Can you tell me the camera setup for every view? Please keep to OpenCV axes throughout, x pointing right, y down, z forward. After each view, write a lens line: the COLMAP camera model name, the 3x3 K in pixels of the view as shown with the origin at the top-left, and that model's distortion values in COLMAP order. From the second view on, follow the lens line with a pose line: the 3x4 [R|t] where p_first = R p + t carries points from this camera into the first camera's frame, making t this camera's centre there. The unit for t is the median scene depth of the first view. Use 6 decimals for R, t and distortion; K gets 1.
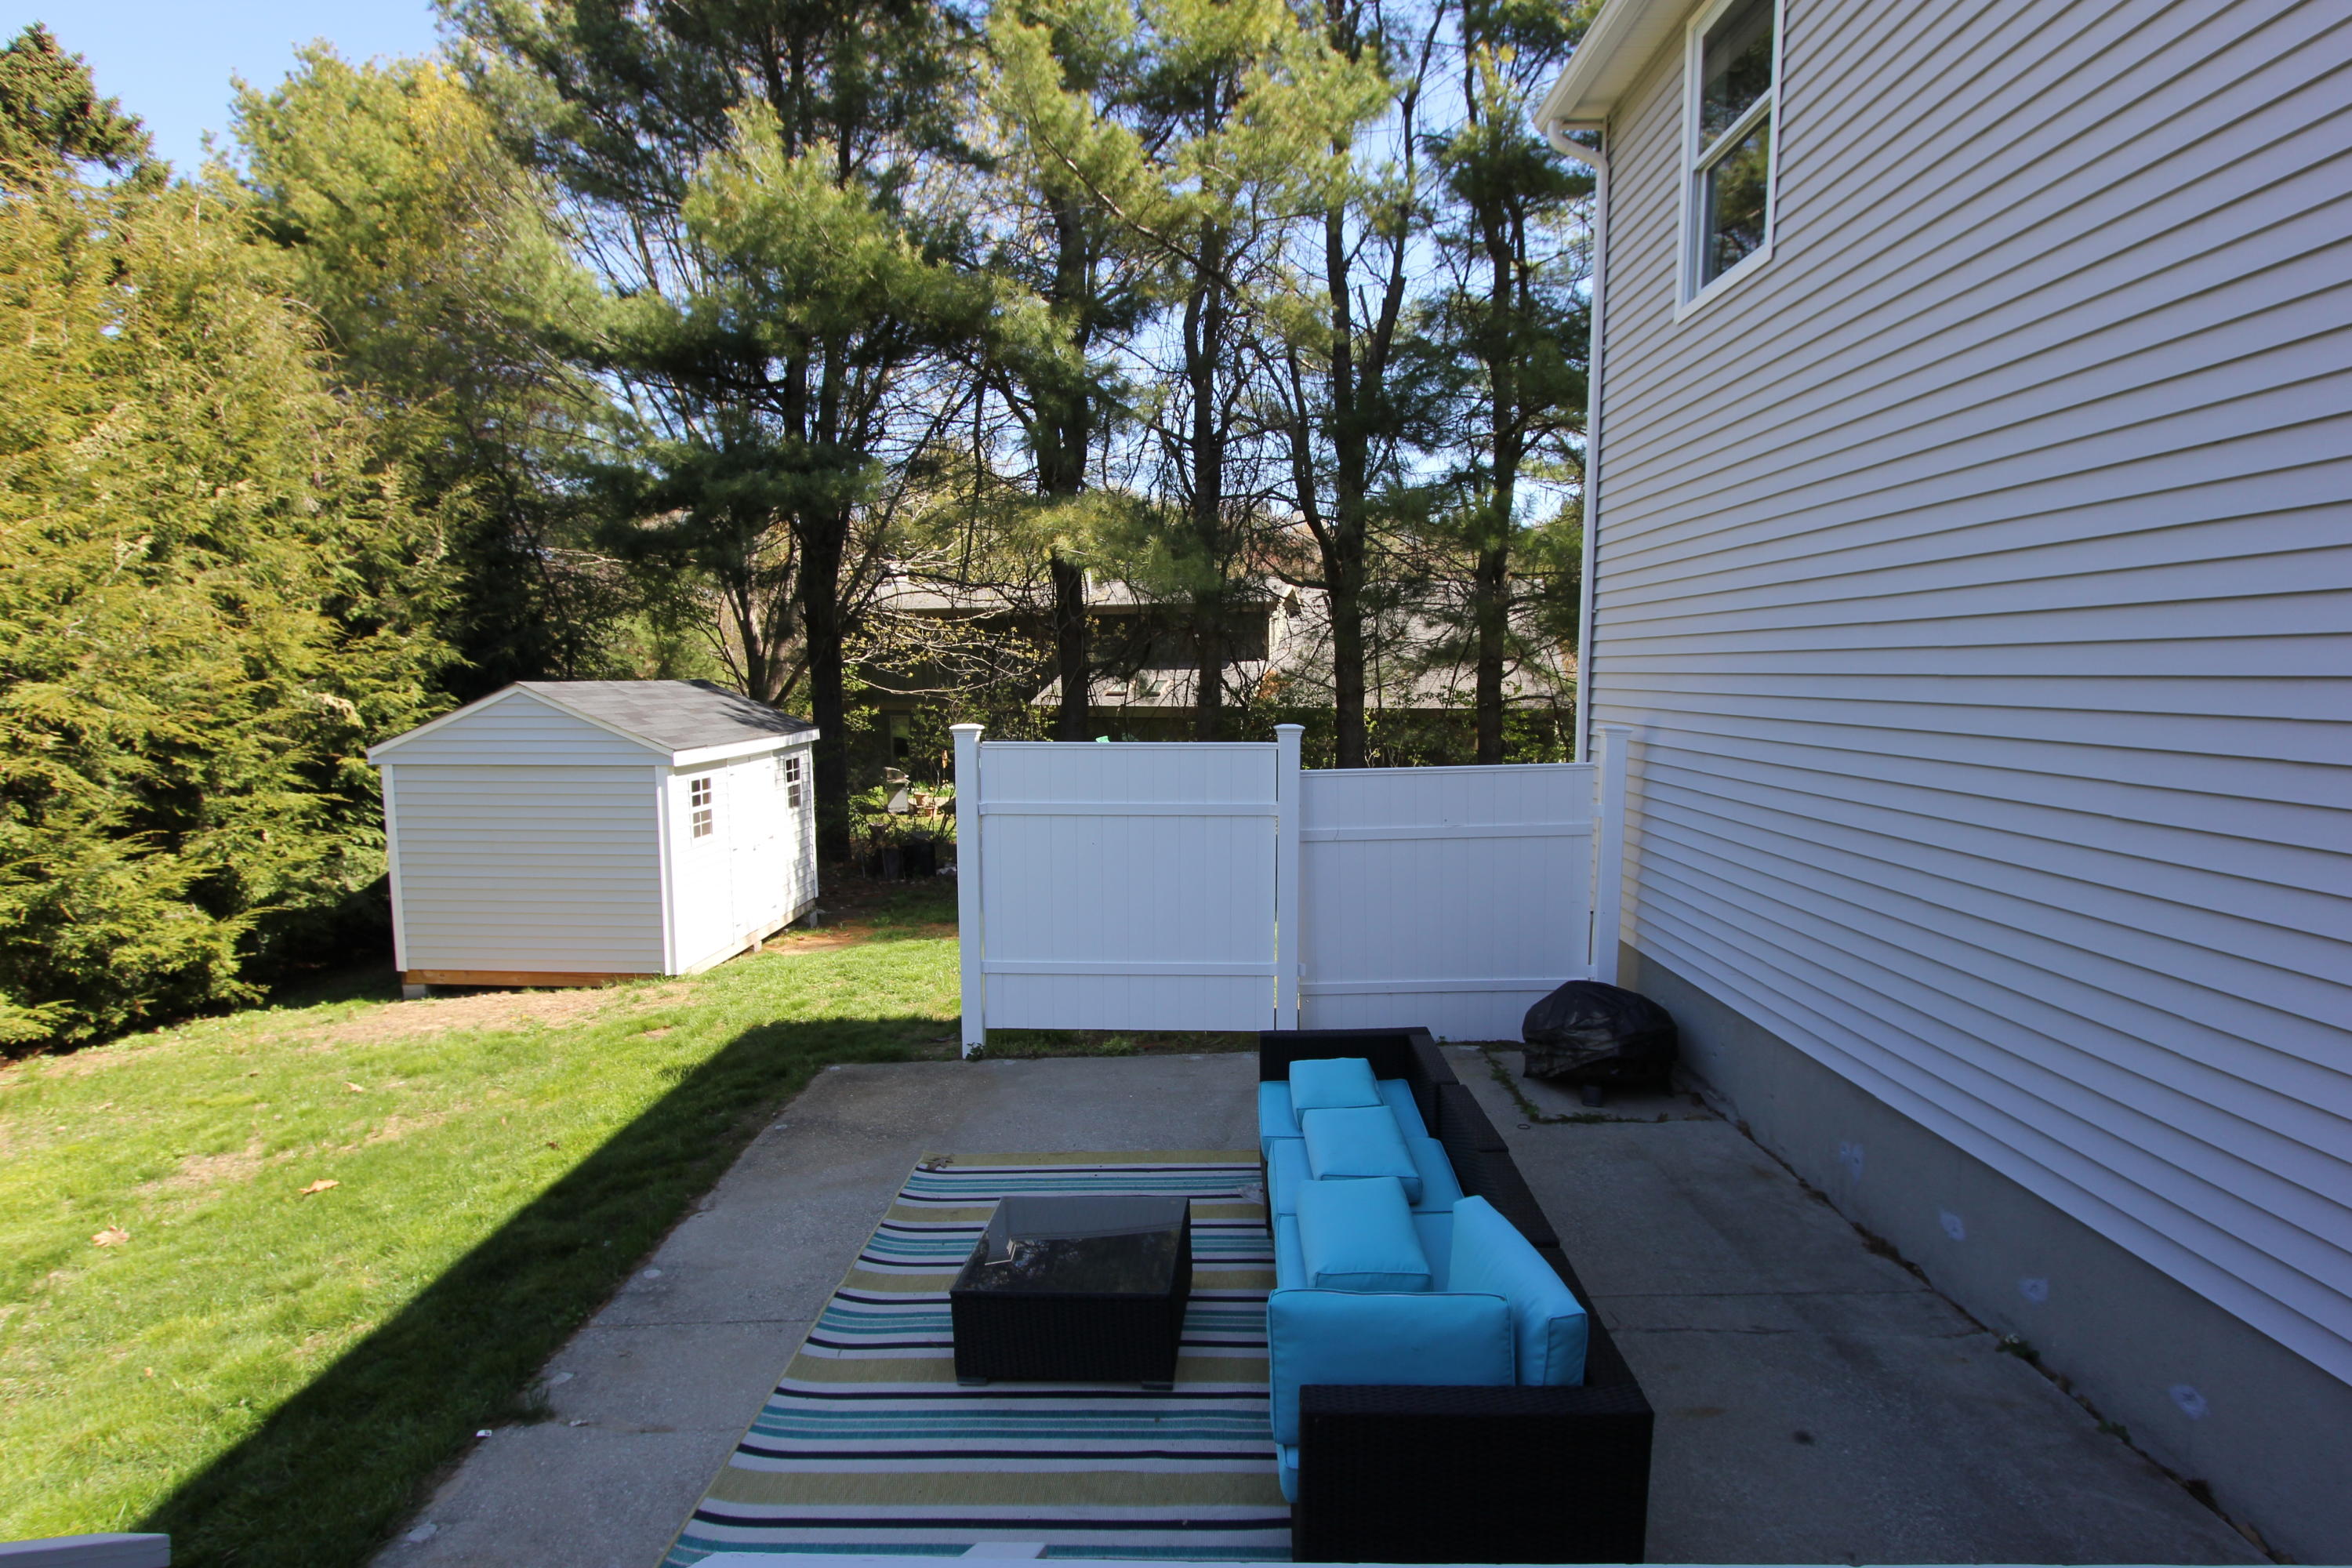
lens RADIAL K [[1239.7, 0, 1176.0], [0, 1239.7, 784.0], [0, 0, 1]] dist [-0.001102, -0.000500]
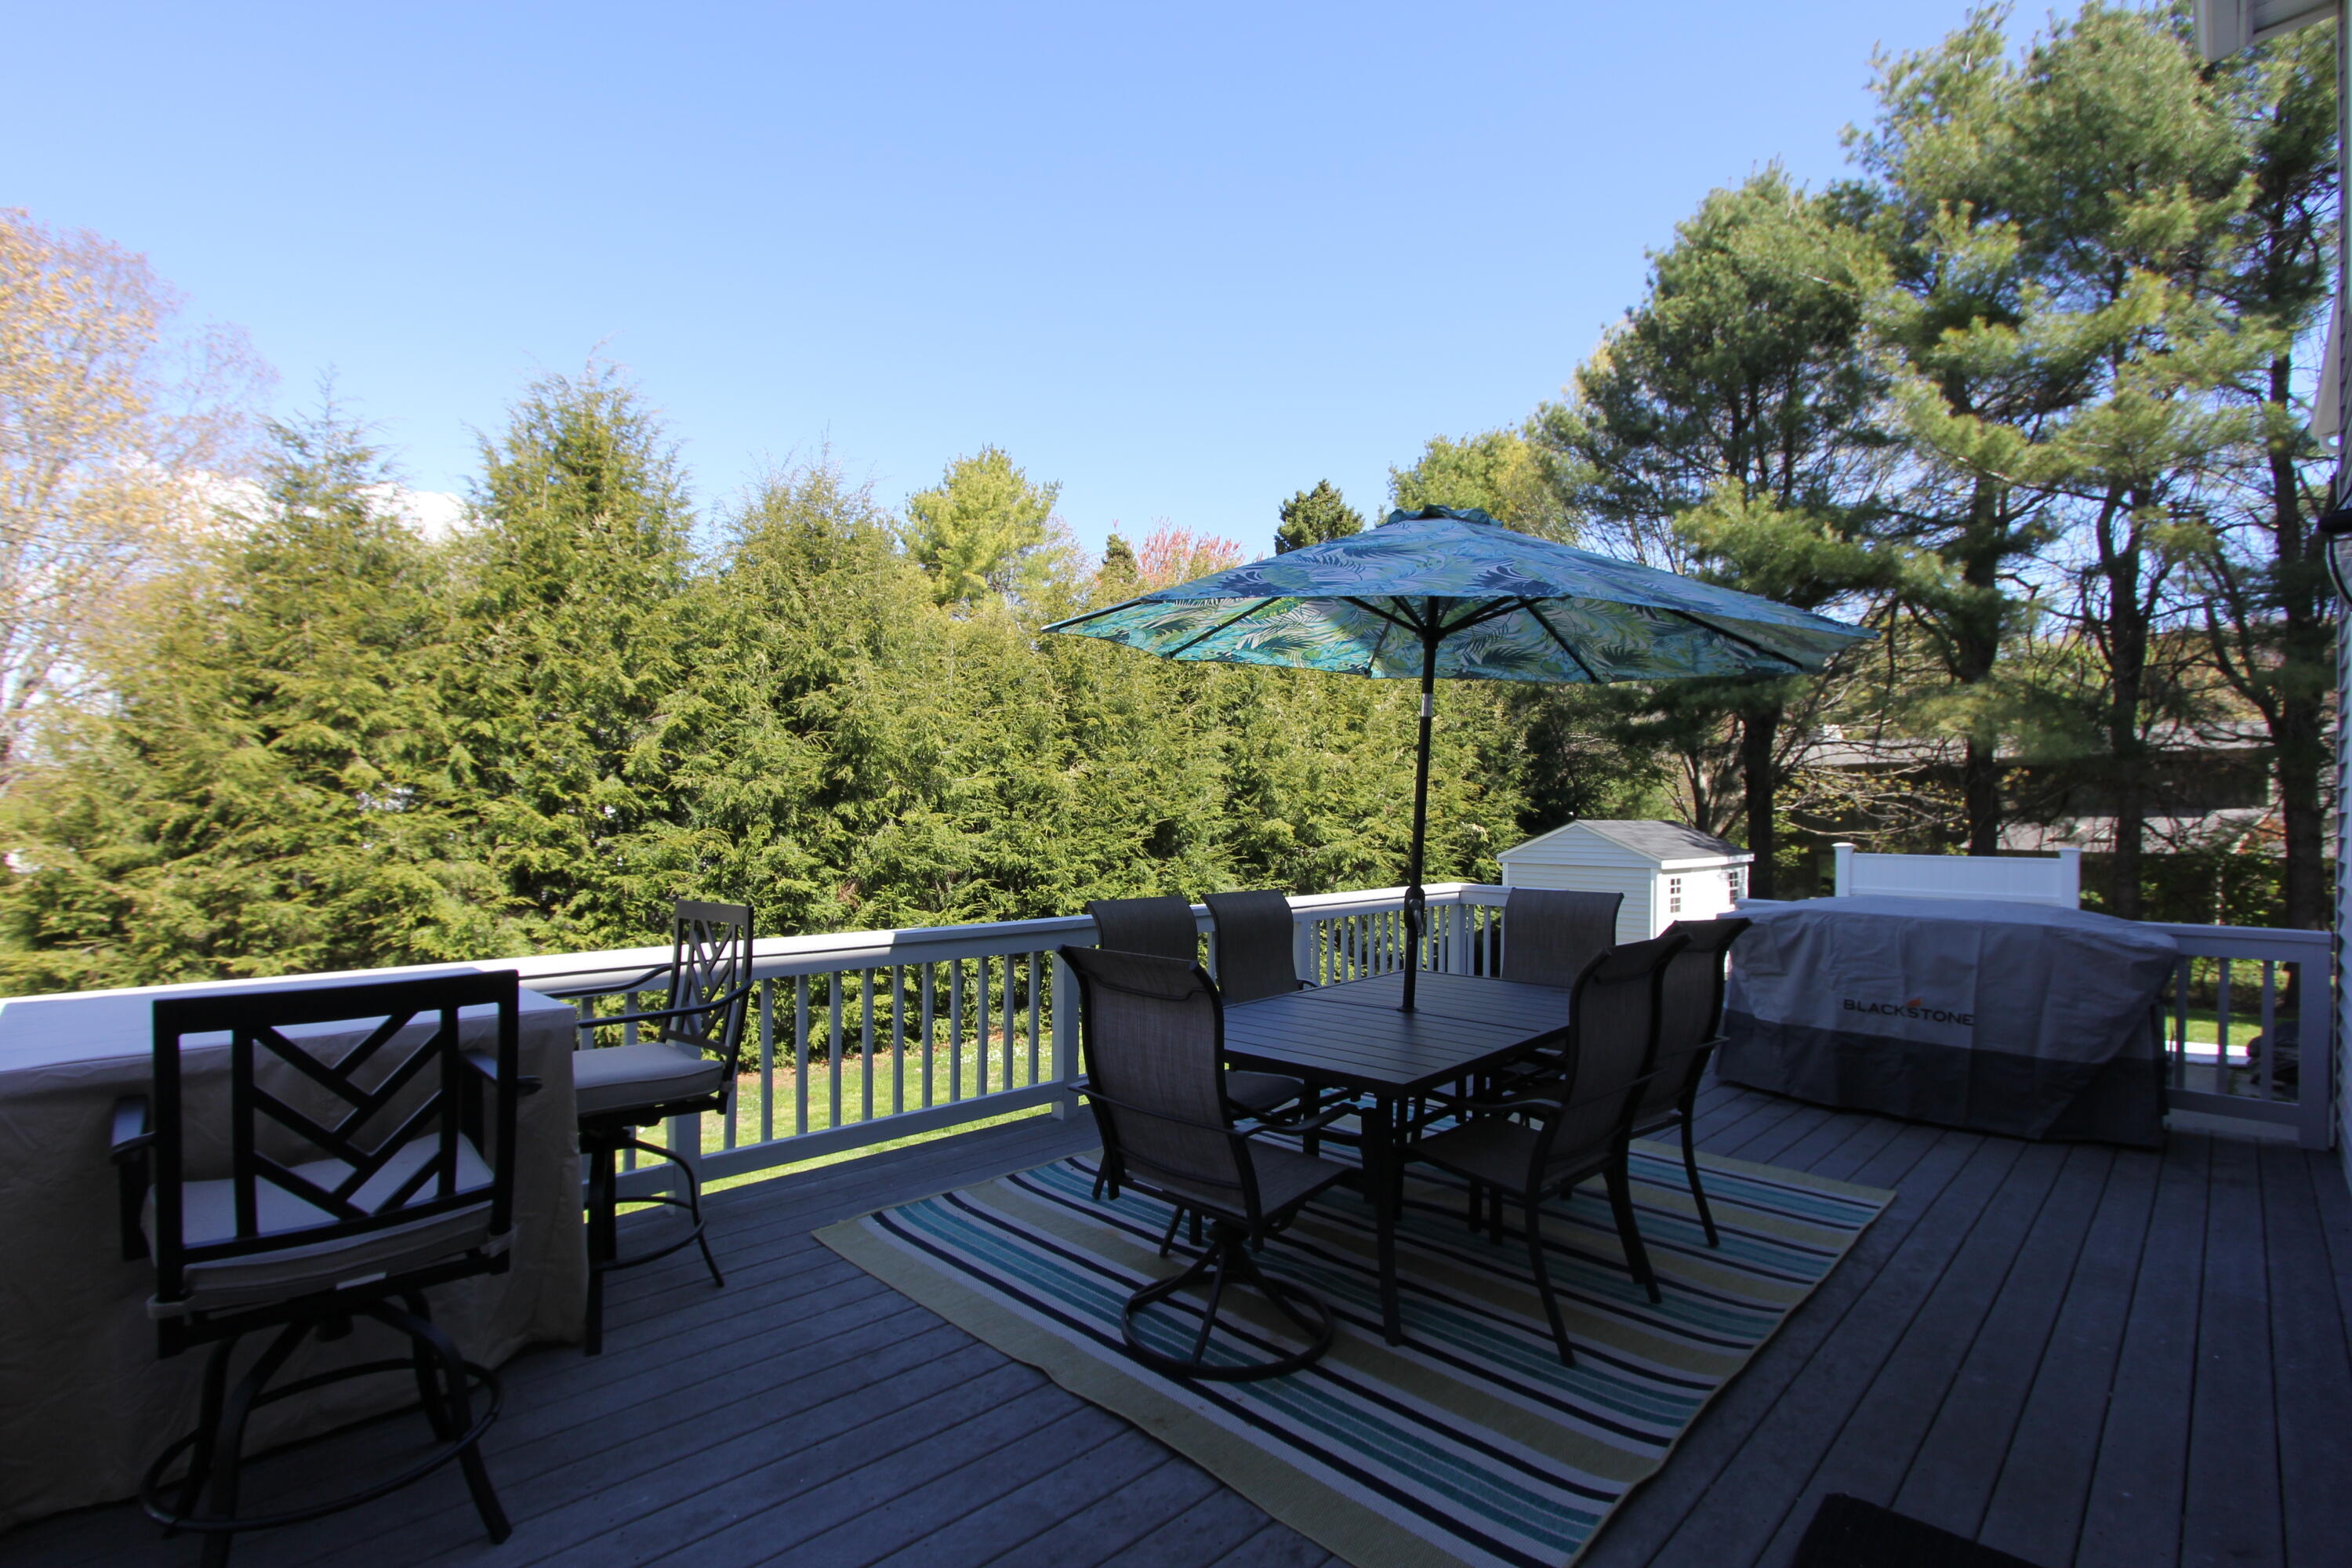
lens RADIAL K [[1065.1, 0, 1163.5], [0, 1065.1, 819.5], [0, 0, 1]] dist [0.000912, -0.018571]
pose [[0.707785, 0.010218, -0.706354, 0.089808], [-0.071687, 0.995773, -0.057428, 0.031090], [0.702781, 0.091283, 0.705526, -0.321910]]
